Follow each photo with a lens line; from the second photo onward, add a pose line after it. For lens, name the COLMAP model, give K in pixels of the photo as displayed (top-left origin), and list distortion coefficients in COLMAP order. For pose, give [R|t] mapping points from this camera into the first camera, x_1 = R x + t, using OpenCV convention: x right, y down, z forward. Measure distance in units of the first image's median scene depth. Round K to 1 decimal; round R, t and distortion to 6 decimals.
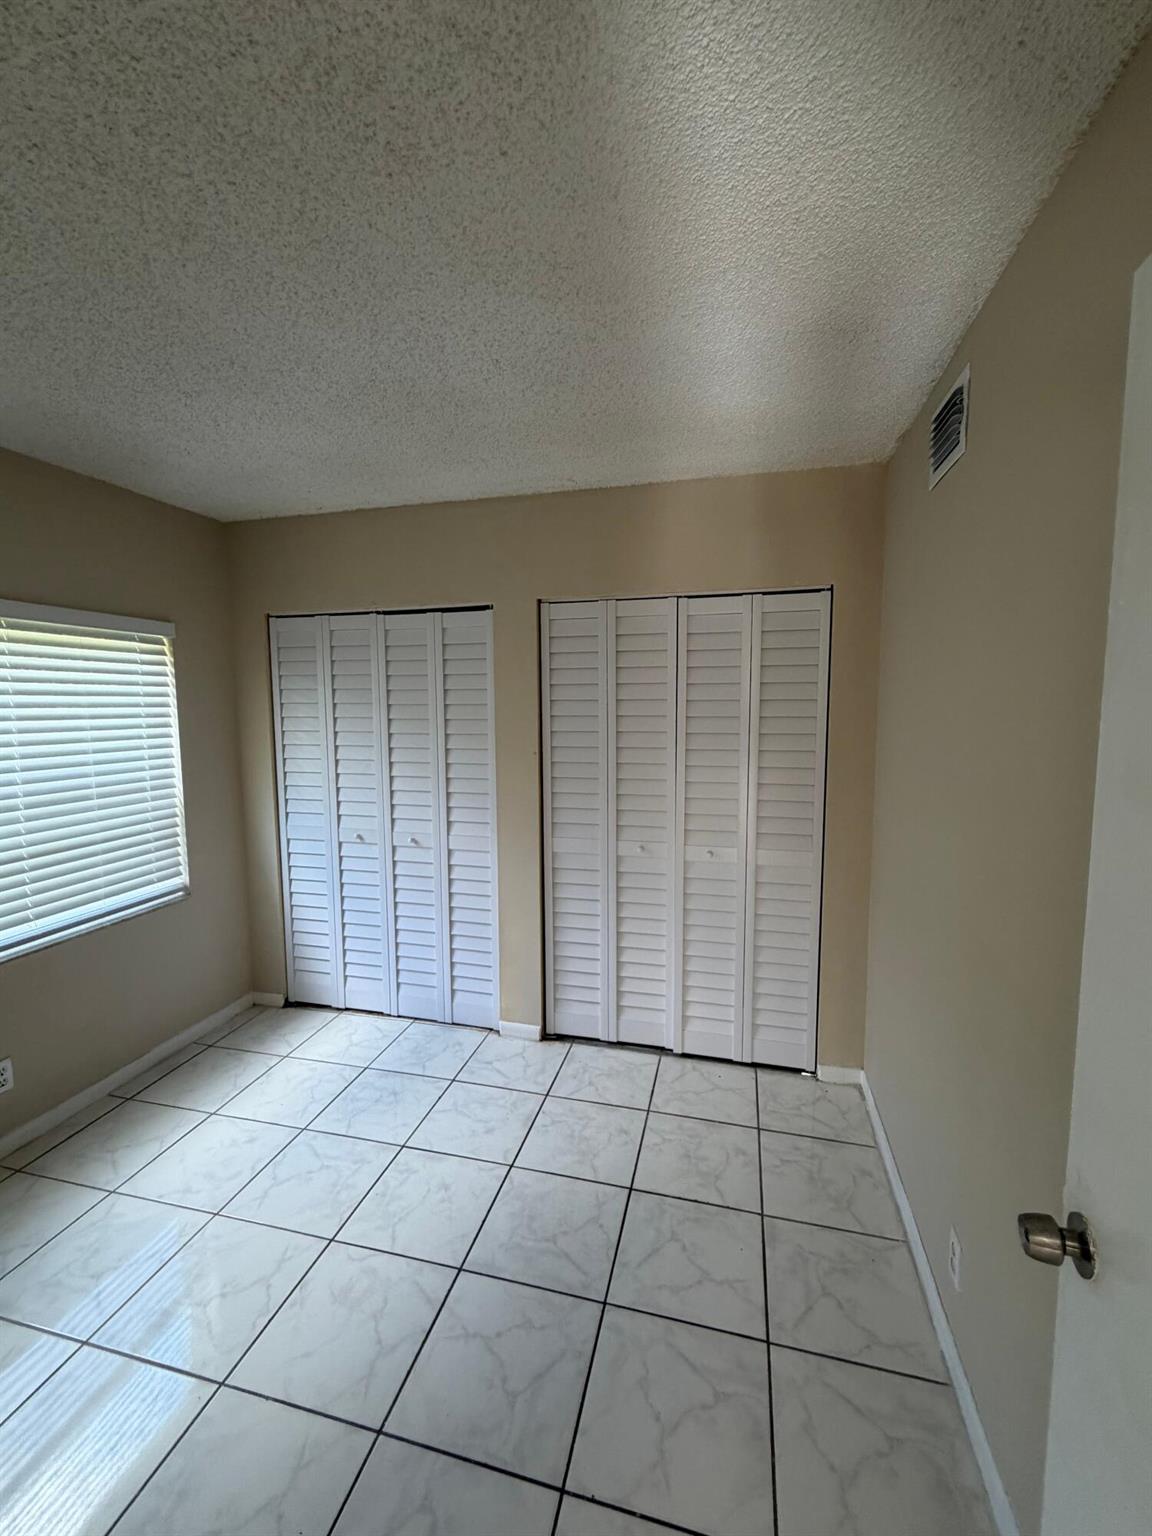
lens RADIAL K [[633.3, 0, 574.9], [0, 633.3, 766.5], [0, 0, 1]] dist [0.001236, -0.000818]
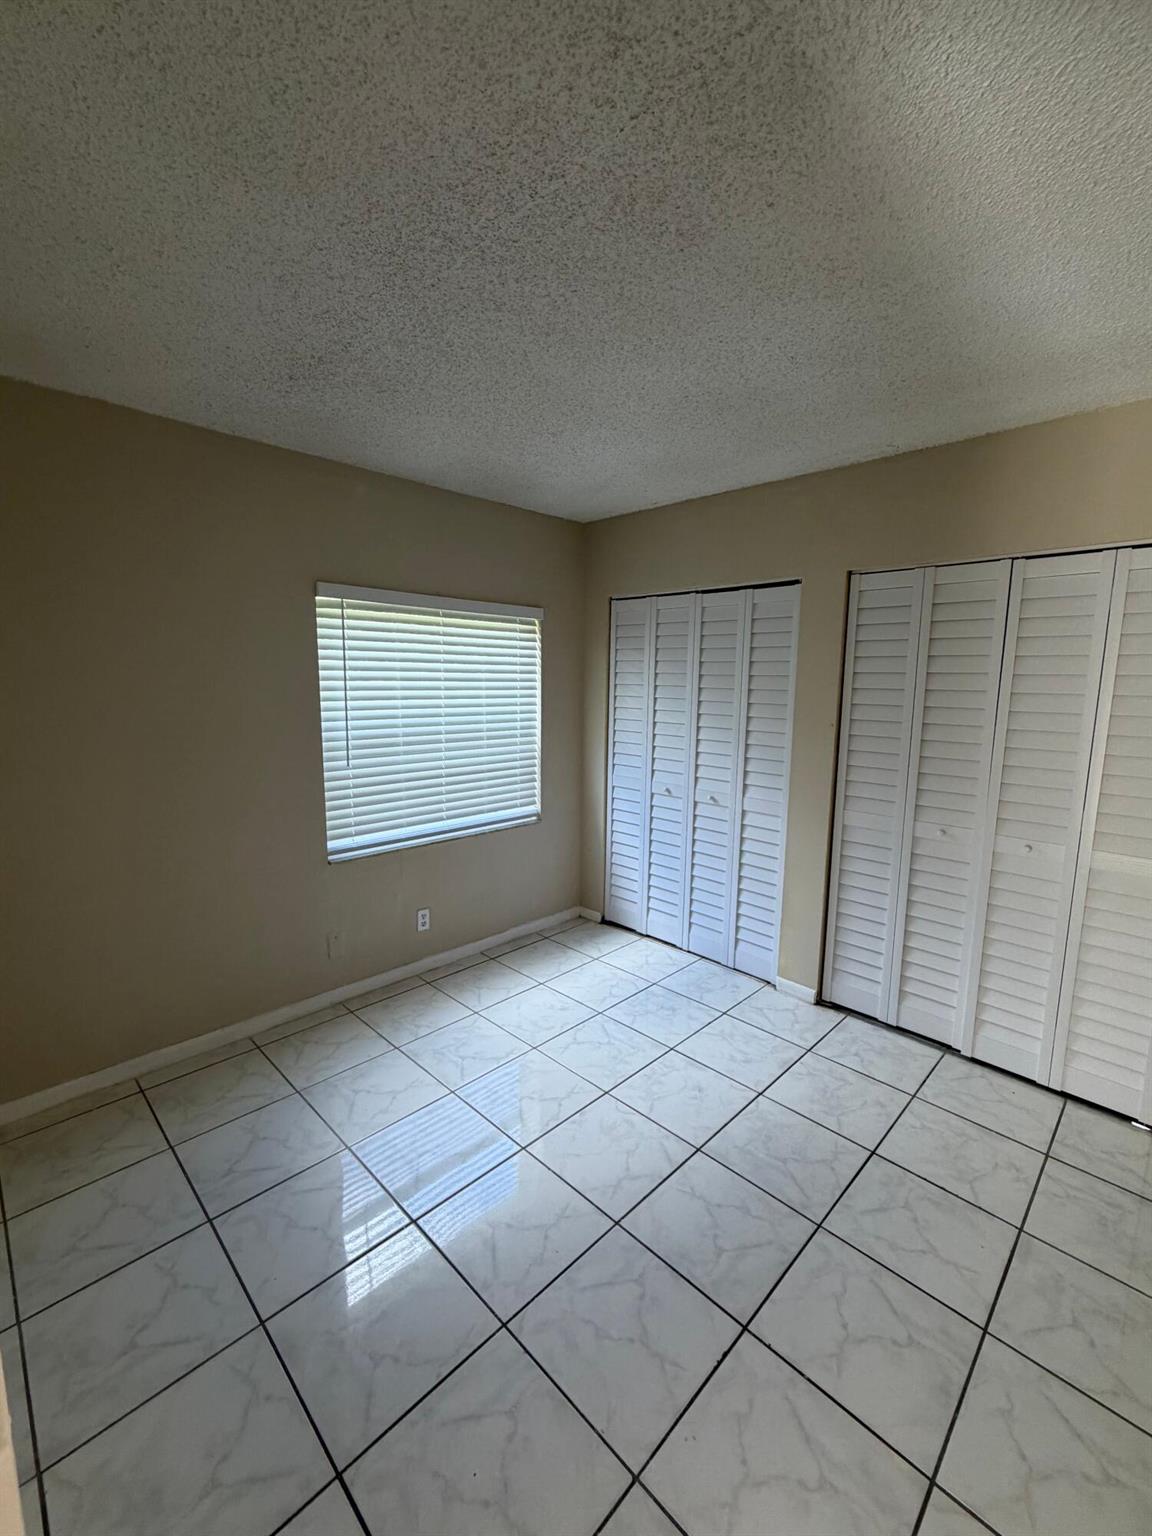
lens RADIAL K [[633.2, 0, 578.0], [0, 633.2, 766.9], [0, 0, 1]] dist [-0.000294, 0.000027]
pose [[0.863642, 0.088424, -0.496290, 0.091692], [-0.067700, 0.995922, 0.059632, 0.012414], [0.499539, -0.017902, 0.866107, -0.080511]]
